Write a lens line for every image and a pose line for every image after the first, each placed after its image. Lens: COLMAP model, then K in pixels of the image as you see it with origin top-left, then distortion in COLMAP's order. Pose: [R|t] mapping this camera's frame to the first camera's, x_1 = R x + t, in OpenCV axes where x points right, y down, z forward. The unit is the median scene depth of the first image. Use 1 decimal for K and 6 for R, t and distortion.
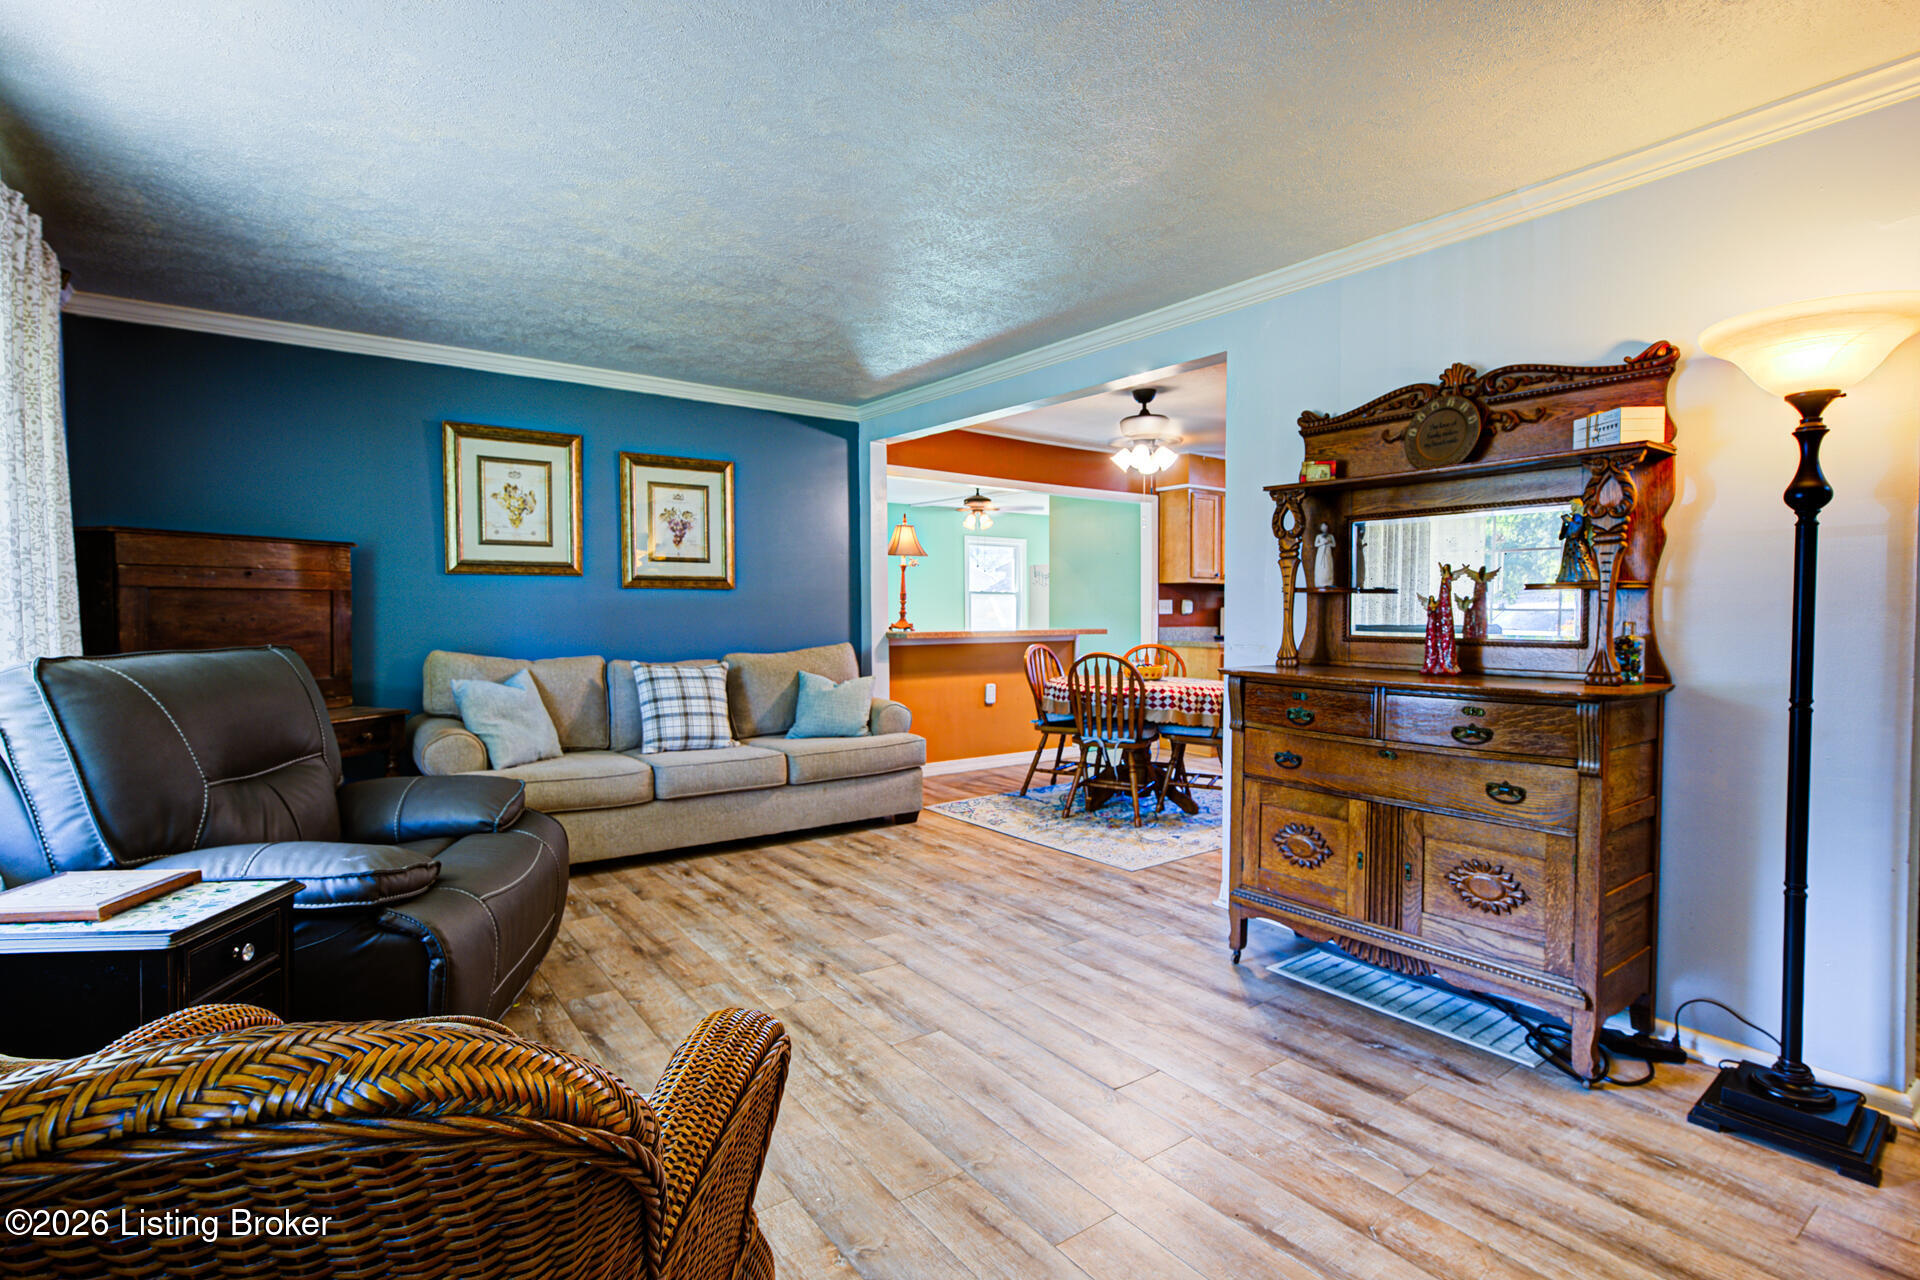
lens RADIAL K [[917.0, 0, 960.0], [0, 917.0, 640.0], [0, 0, 1]] dist [-0.000076, -0.000018]
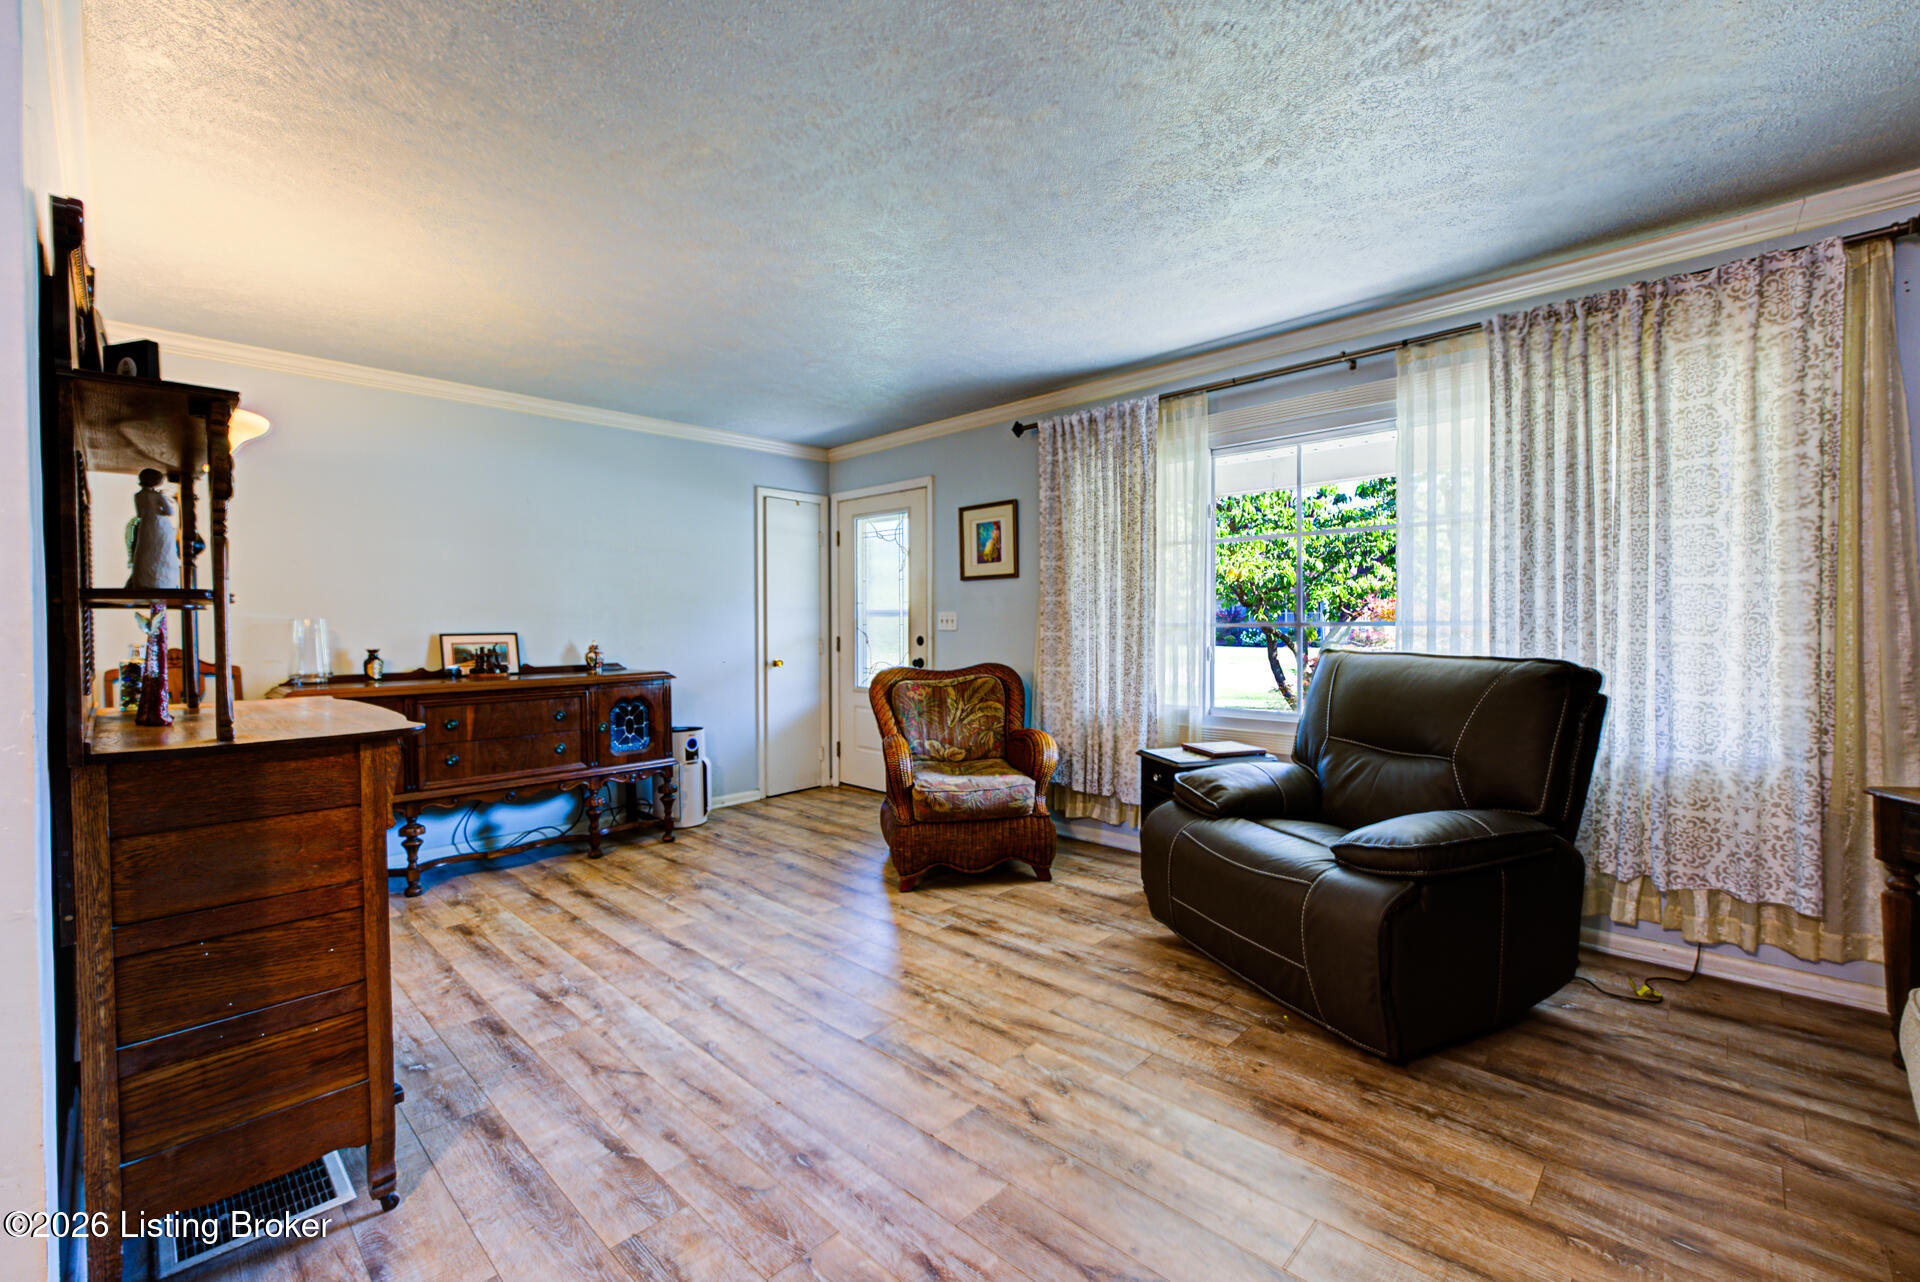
lens RADIAL K [[827.7, 0, 960.0], [0, 827.7, 641.0], [0, 0, 1]] dist [-0.000034, -0.000007]
pose [[-0.986330, 0.009347, -0.164517, 0.014102], [0.000984, 0.998706, 0.050843, -0.061469], [0.164779, 0.049986, -0.985063, 1.844555]]
